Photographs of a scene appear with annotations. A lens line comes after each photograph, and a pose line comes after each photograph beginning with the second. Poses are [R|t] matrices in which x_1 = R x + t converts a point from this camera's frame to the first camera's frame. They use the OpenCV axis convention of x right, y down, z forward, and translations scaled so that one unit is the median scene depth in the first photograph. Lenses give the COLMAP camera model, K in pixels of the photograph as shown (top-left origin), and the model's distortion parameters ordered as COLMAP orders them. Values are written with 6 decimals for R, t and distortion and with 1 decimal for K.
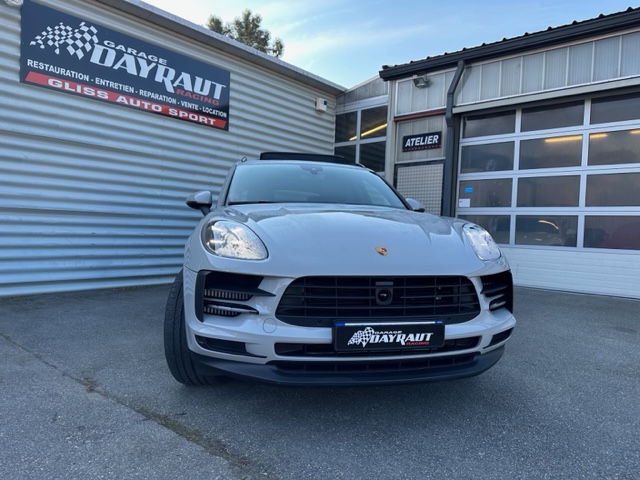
lens RADIAL K [[447.8, 0, 321.1], [0, 447.8, 240.3], [0, 0, 1]] dist [0.039642, -0.040302]
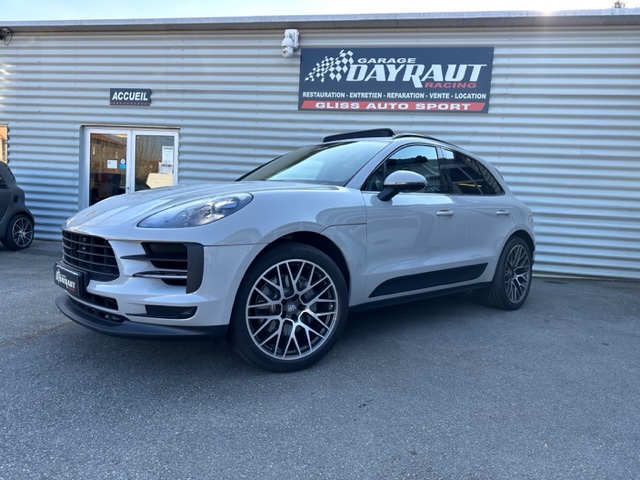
lens RADIAL K [[447.8, 0, 323.5], [0, 447.8, 246.4], [0, 0, 1]] dist [0.039642, -0.040302]
pose [[0.517540, 0.068695, -0.852897, 0.477285], [-0.056928, 0.997328, 0.045784, 0.004056], [0.853763, 0.024859, 0.520068, 0.280511]]
